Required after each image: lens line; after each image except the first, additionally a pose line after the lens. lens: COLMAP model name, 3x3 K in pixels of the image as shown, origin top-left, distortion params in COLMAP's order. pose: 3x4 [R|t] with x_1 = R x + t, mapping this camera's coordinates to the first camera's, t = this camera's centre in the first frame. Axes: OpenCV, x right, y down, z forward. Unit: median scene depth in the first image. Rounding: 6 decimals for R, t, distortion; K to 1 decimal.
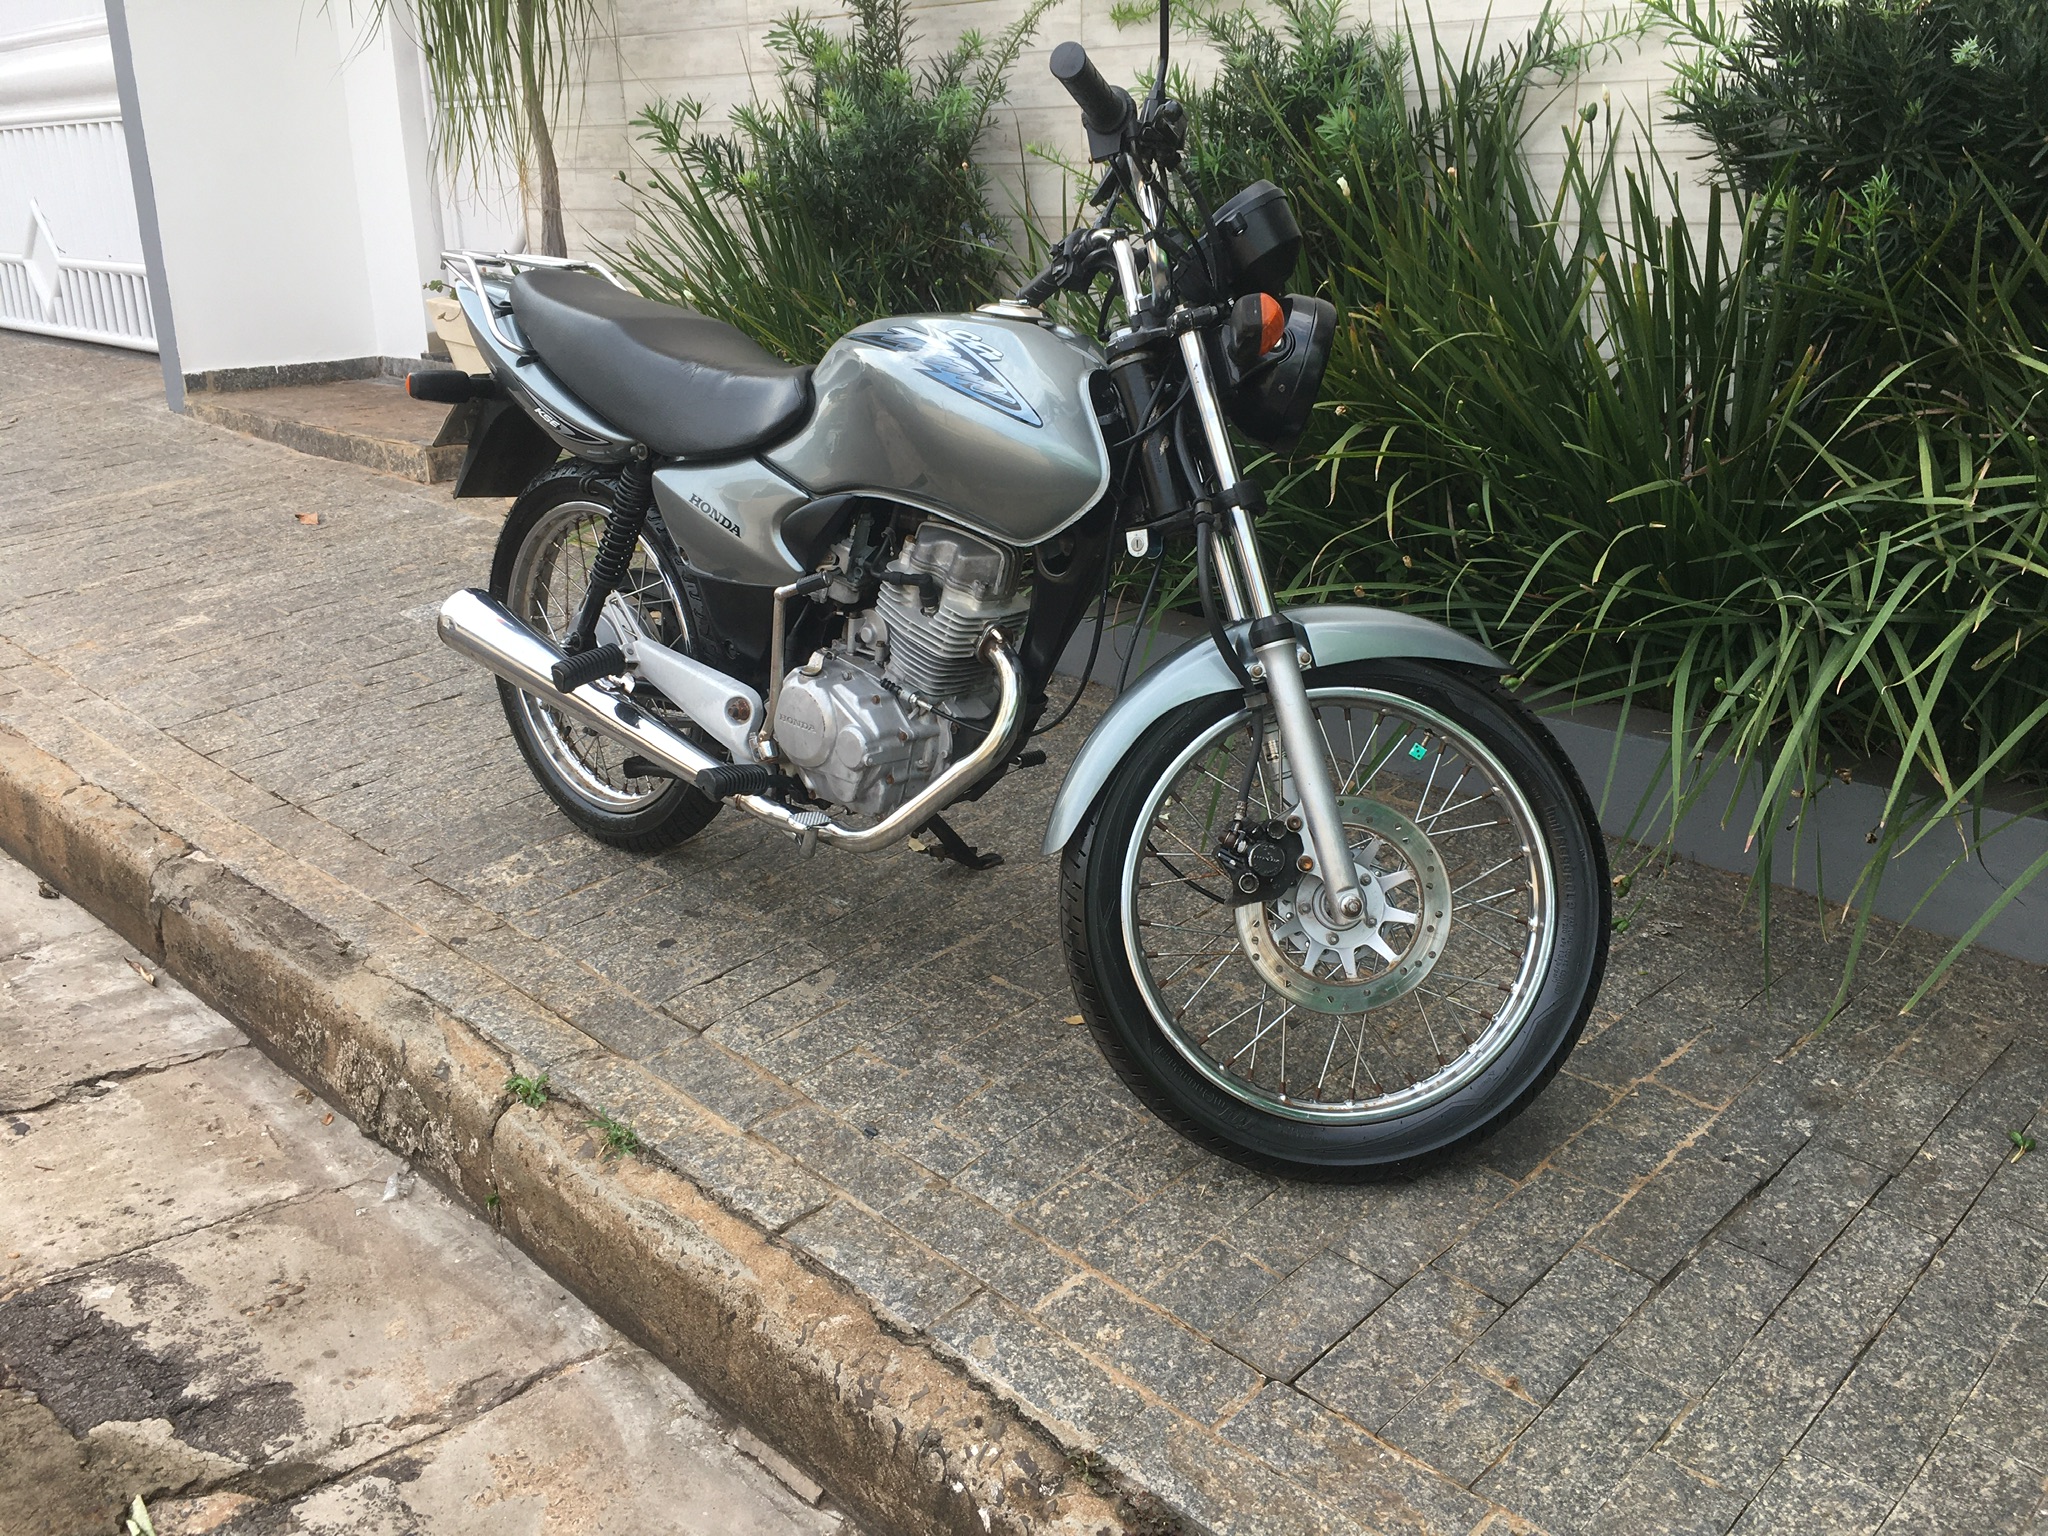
lens RADIAL K [[1735.3, 0, 1011.8], [0, 1735.3, 763.6], [0, 0, 1]] dist [0.084542, -0.129293]
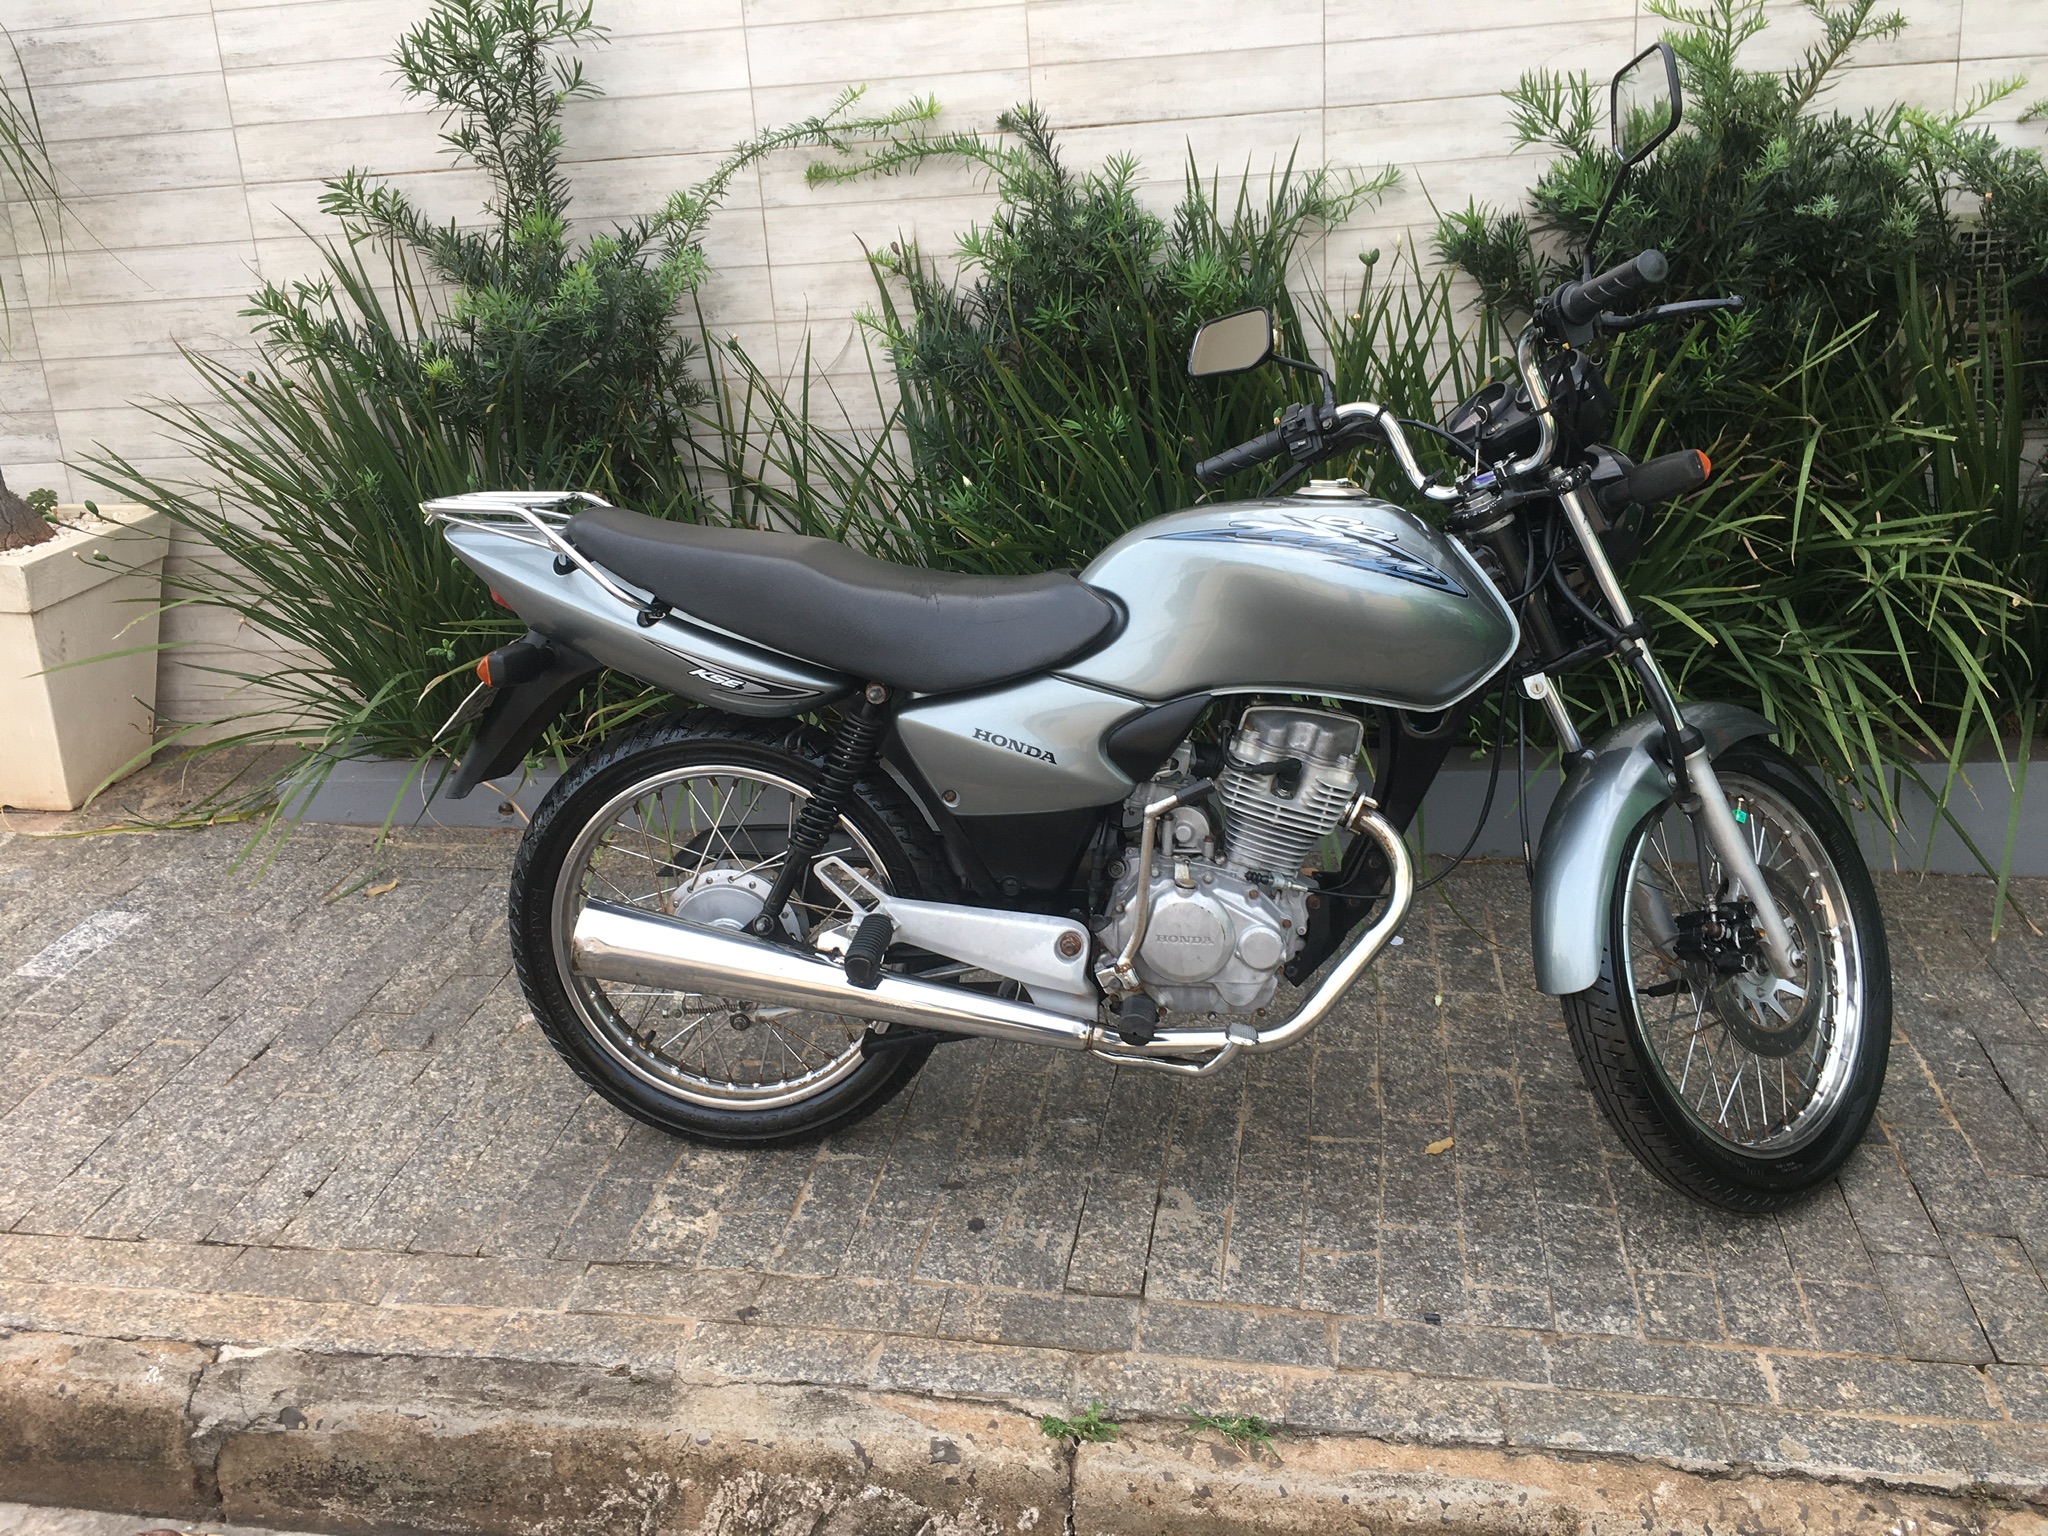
lens RADIAL K [[1735.3, 0, 1011.8], [0, 1735.3, 763.6], [0, 0, 1]] dist [0.084542, -0.129293]
pose [[0.815436, -0.210566, 0.539190, -0.724327], [0.234843, 0.971729, 0.024320, -0.169645], [-0.529067, 0.106793, 0.841833, 0.248930]]
